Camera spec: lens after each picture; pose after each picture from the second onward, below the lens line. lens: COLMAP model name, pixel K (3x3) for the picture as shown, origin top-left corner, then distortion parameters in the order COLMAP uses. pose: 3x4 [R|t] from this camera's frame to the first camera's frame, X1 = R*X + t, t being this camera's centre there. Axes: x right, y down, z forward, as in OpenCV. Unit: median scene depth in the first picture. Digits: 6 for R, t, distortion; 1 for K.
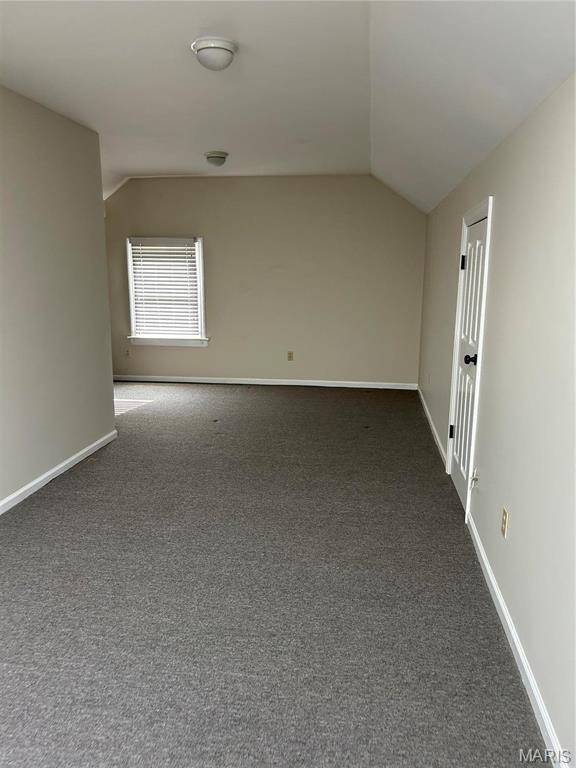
lens RADIAL K [[573.6, 0, 285.8], [0, 573.6, 387.3], [0, 0, 1]] dist [0.004747, -0.006308]
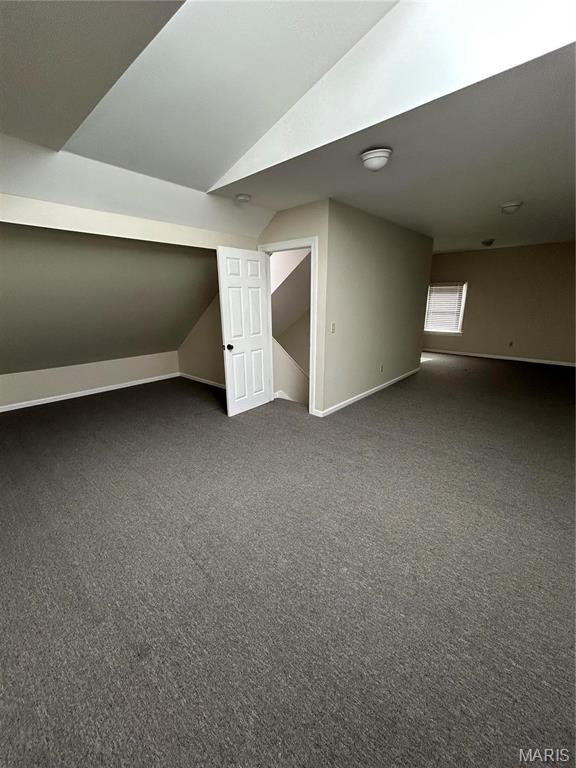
lens RADIAL K [[311.7, 0, 289.3], [0, 311.7, 379.4], [0, 0, 1]] dist [-0.000699, -0.000025]
pose [[0.836728, 0.128146, -0.532414, -0.044460], [-0.102526, 0.991702, 0.077565, 0.059539], [0.537935, -0.010315, 0.842923, -0.261506]]
